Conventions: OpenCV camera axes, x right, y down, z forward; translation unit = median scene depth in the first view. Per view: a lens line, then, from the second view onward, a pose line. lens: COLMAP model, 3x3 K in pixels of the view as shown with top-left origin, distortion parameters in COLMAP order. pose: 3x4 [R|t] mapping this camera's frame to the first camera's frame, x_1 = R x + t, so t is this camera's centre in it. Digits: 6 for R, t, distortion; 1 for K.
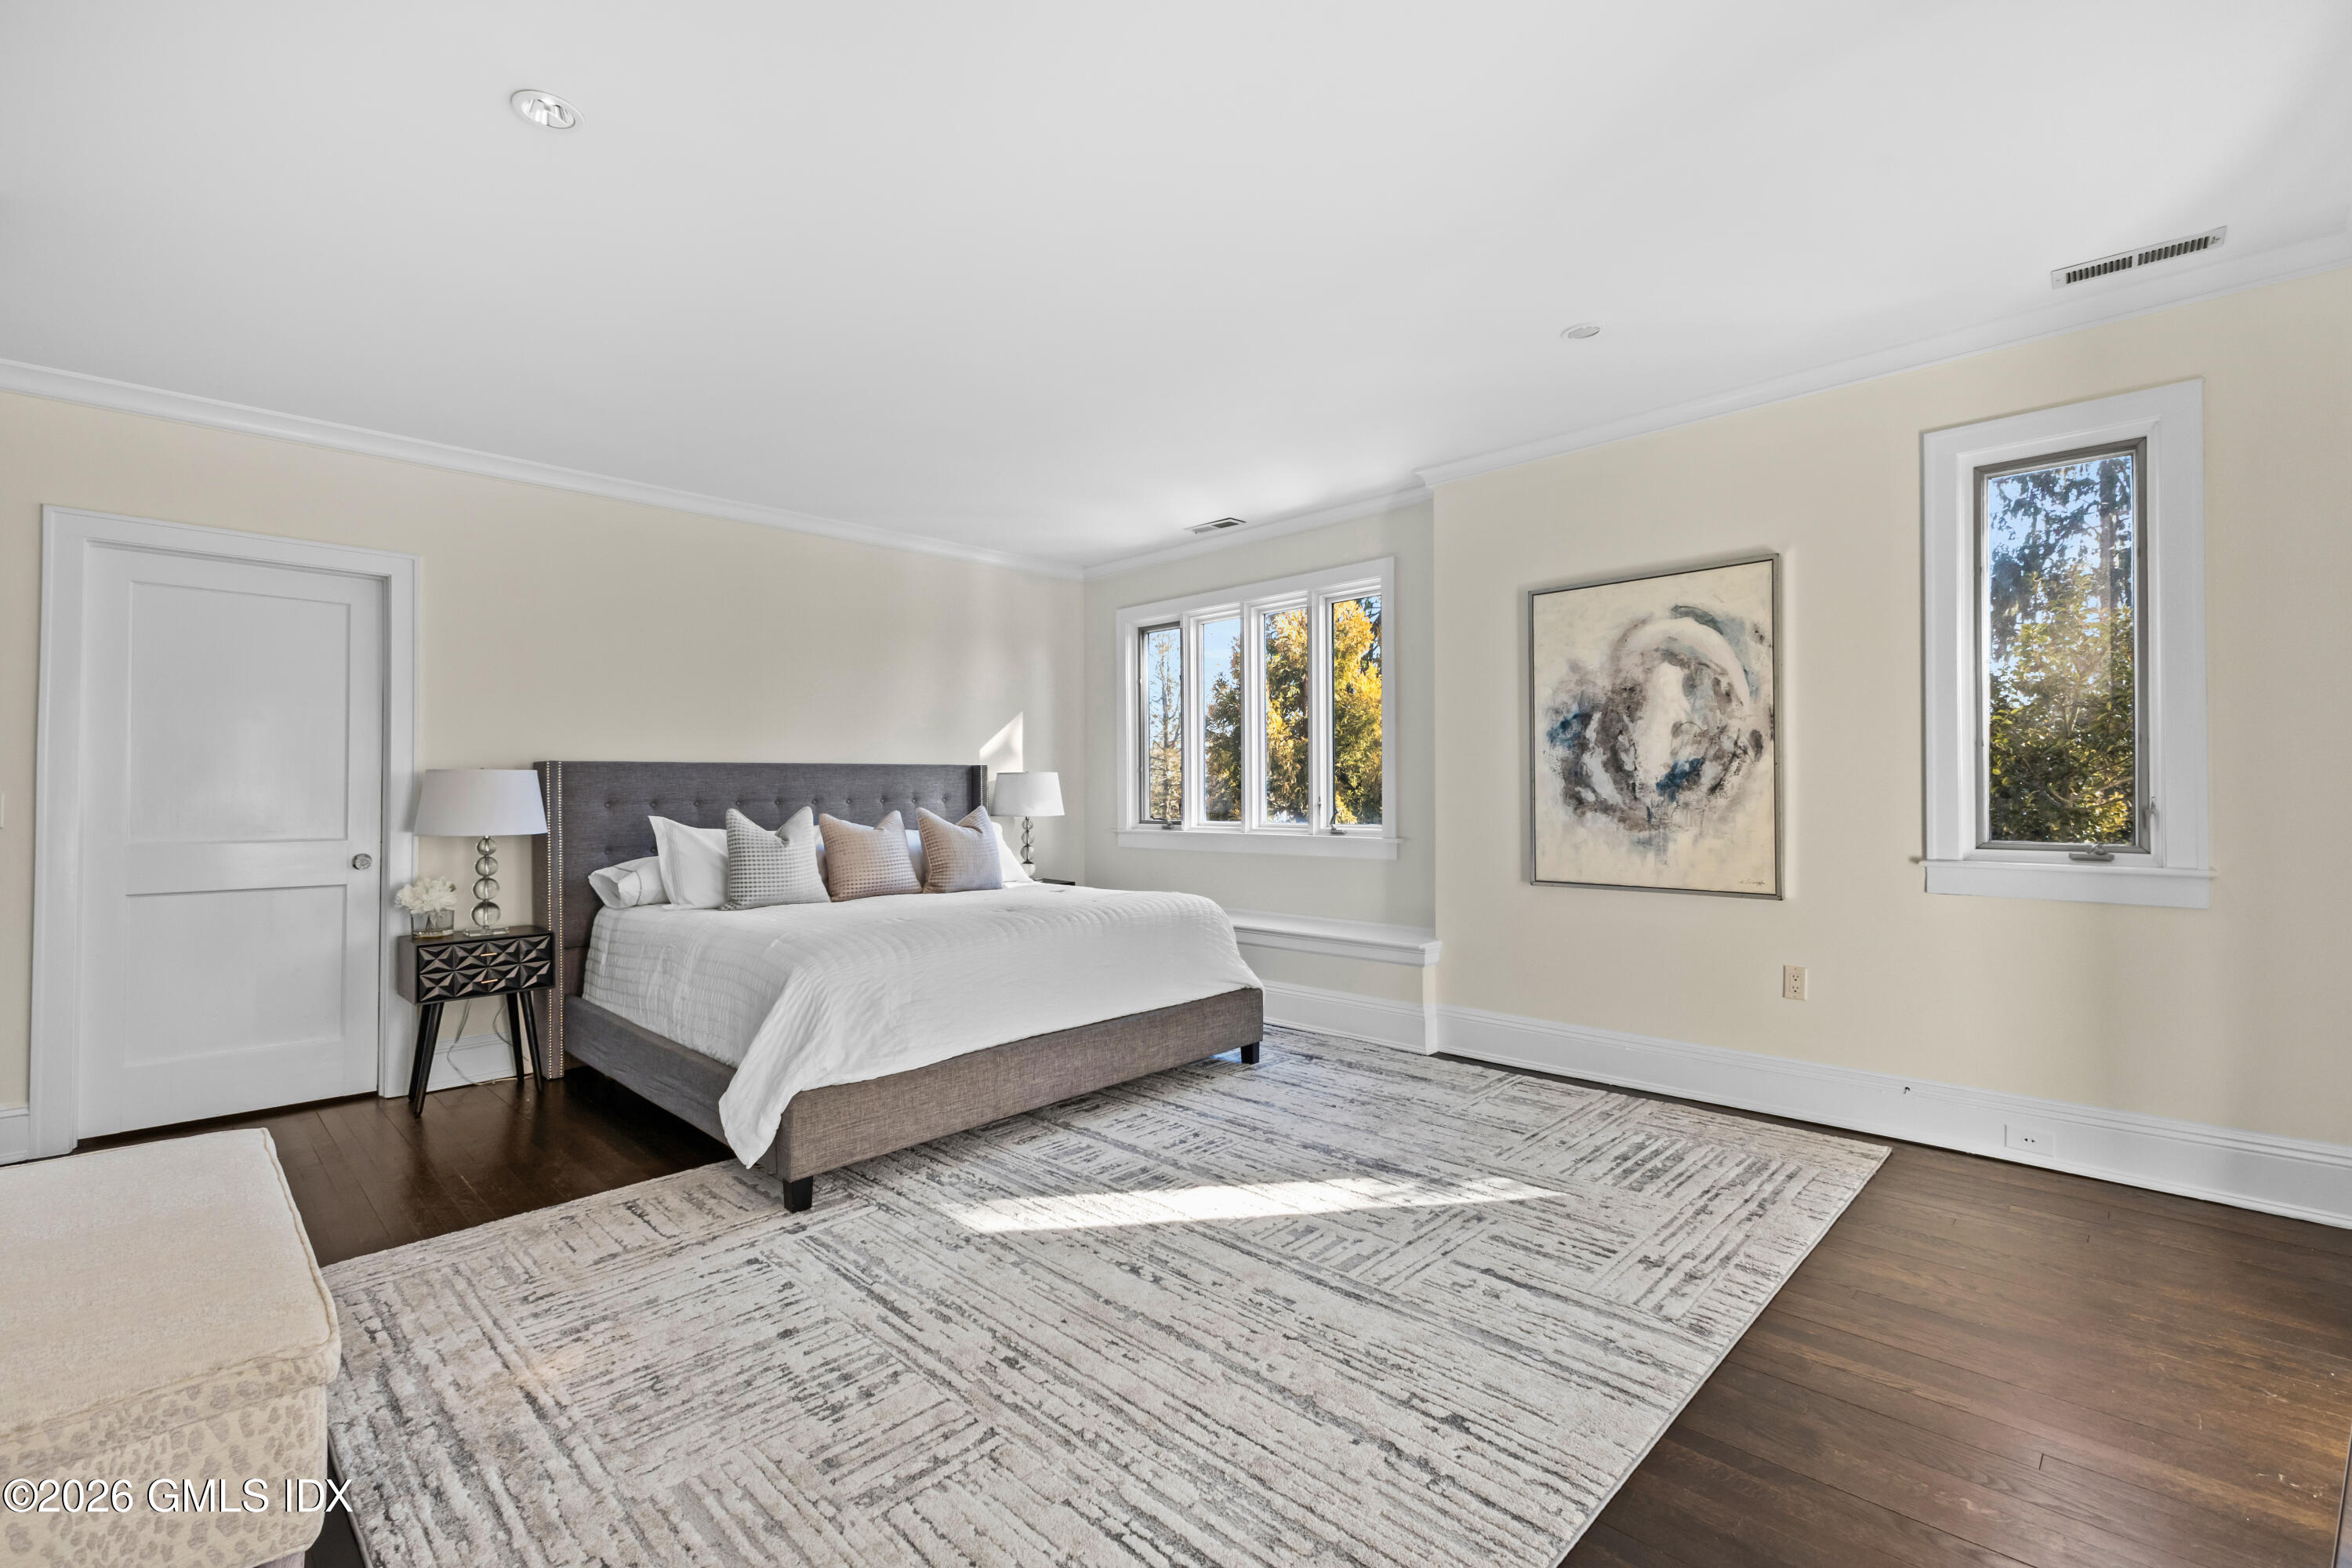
lens RADIAL K [[1033.6, 0, 1176.7], [0, 1033.6, 783.9], [0, 0, 1]] dist [0.012378, -0.001042]
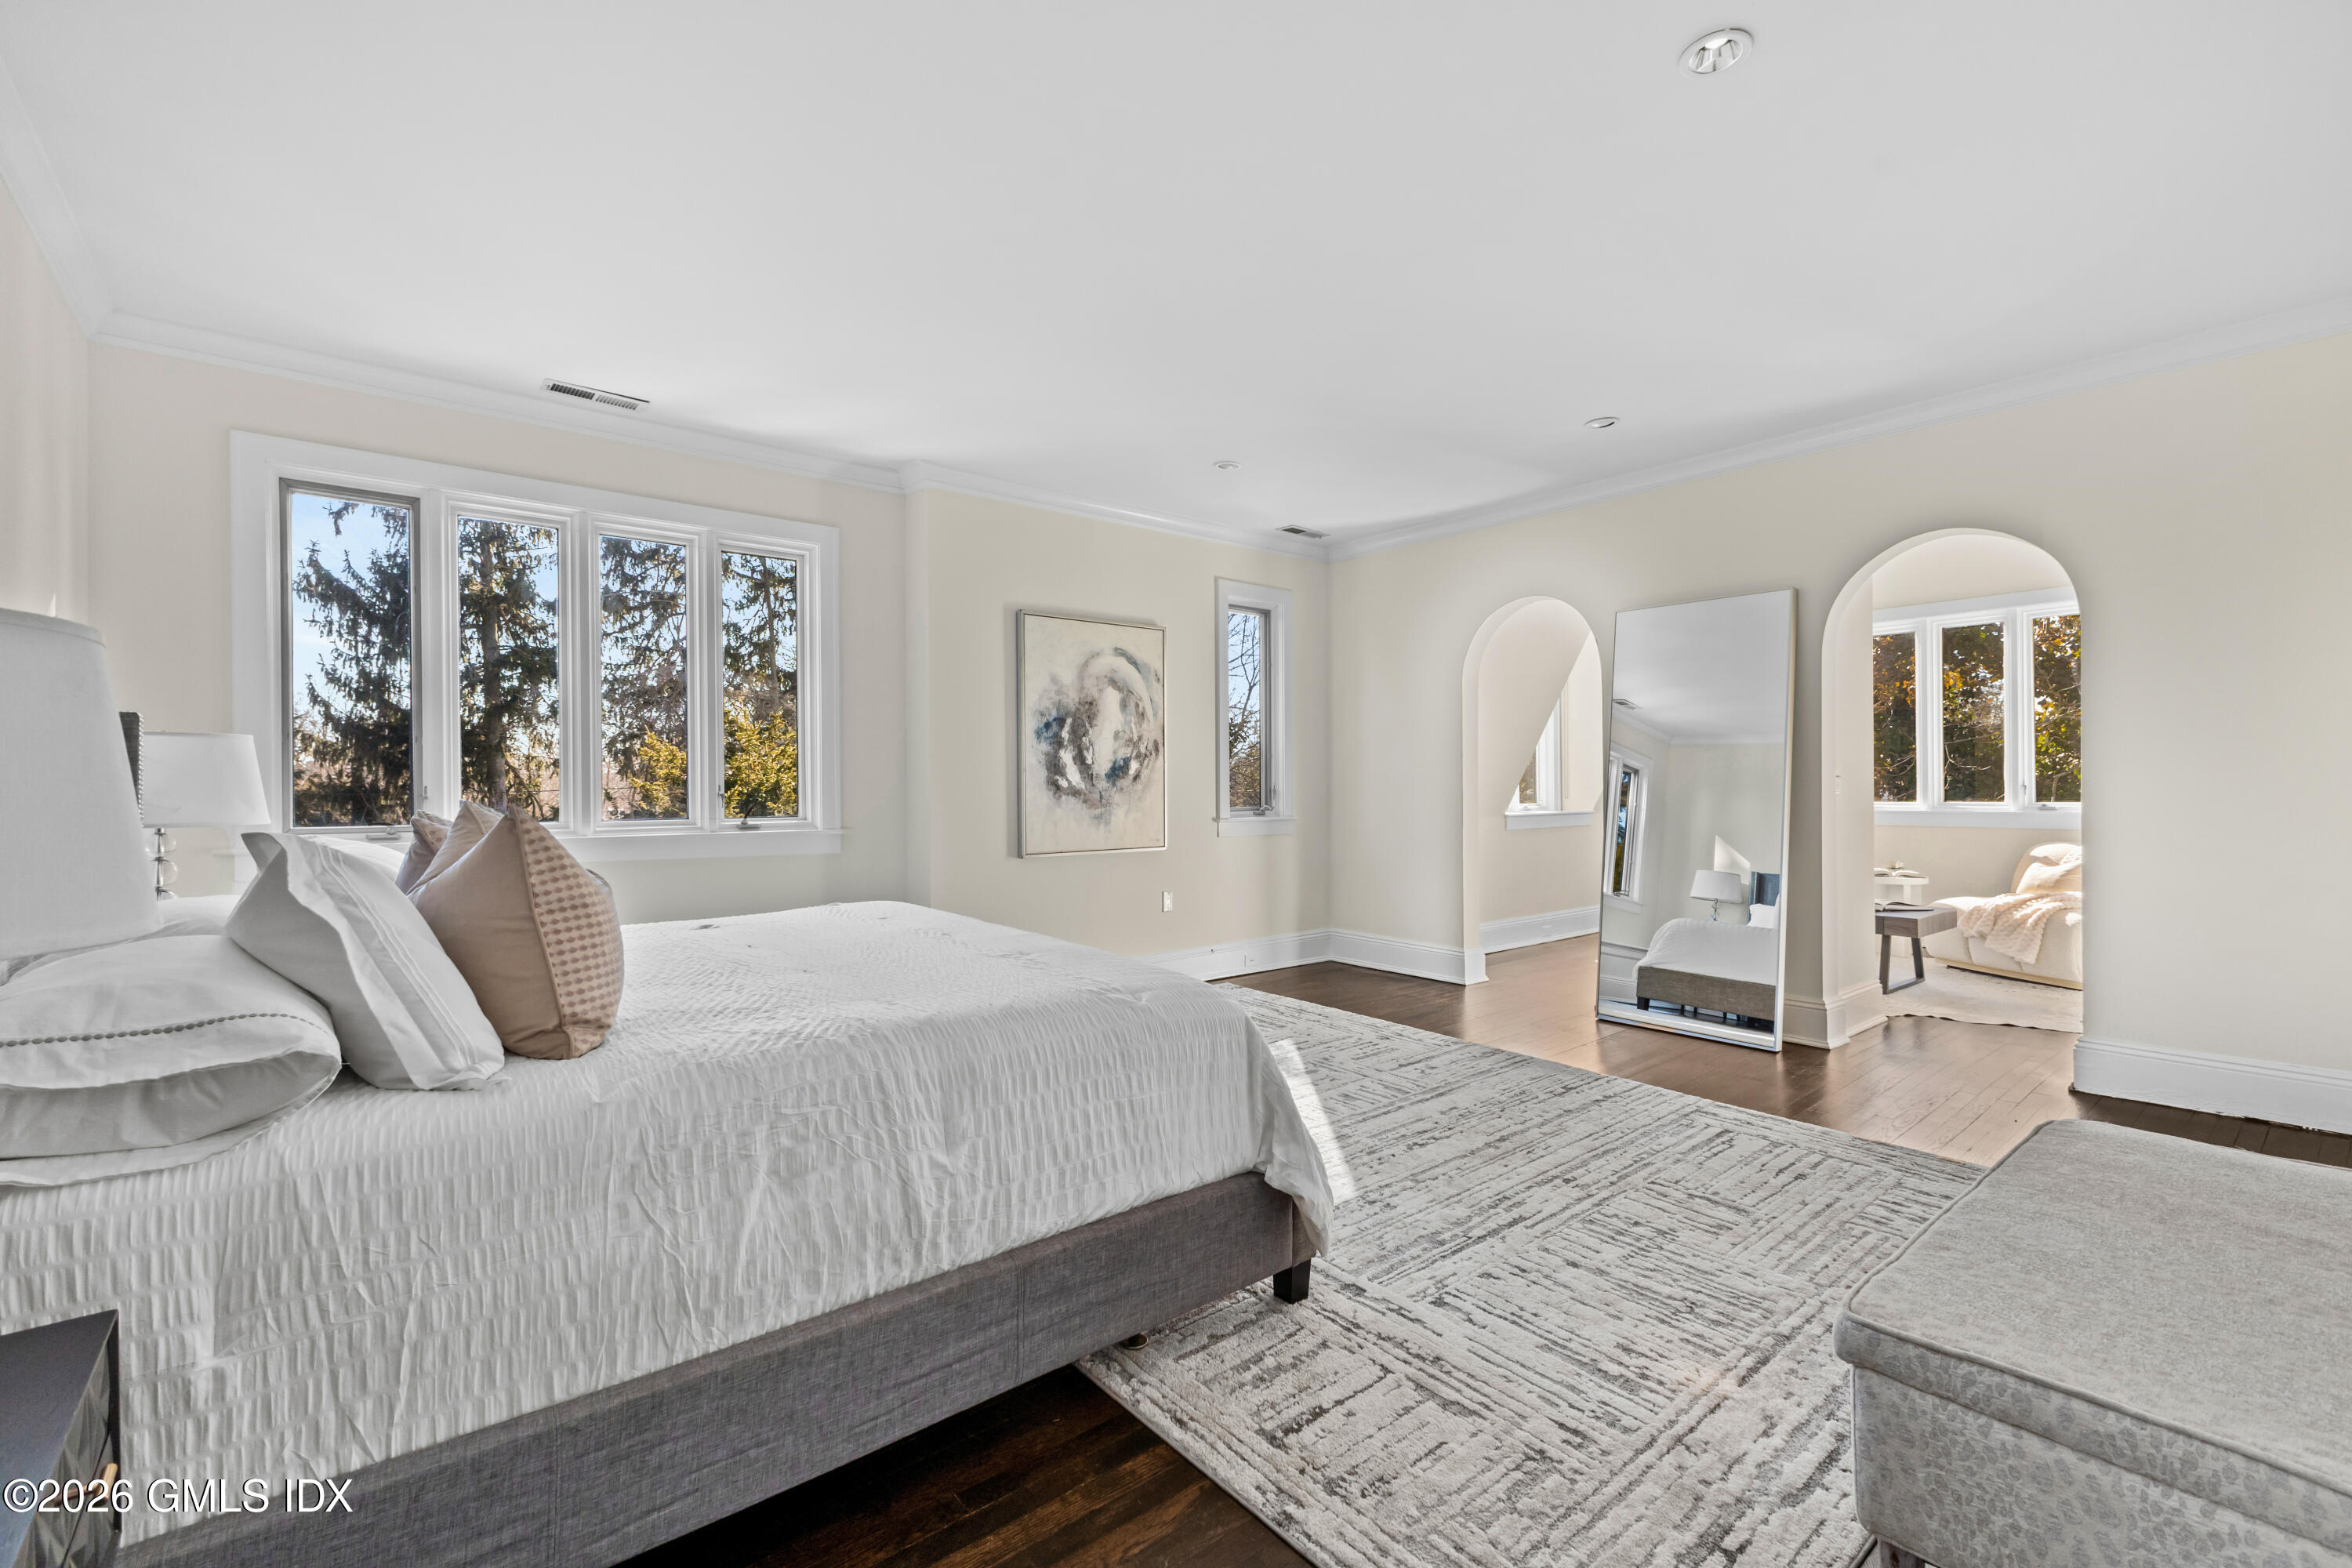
lens RADIAL K [[1033.6, 0, 1177.5], [0, 1033.6, 787.7], [0, 0, 1]] dist [0.012378, -0.001042]
pose [[0.086450, 0.001025, 0.996256, -0.939087], [-0.004707, 0.999989, -0.000621, 0.019123], [-0.996245, -0.004635, 0.086454, 0.827886]]
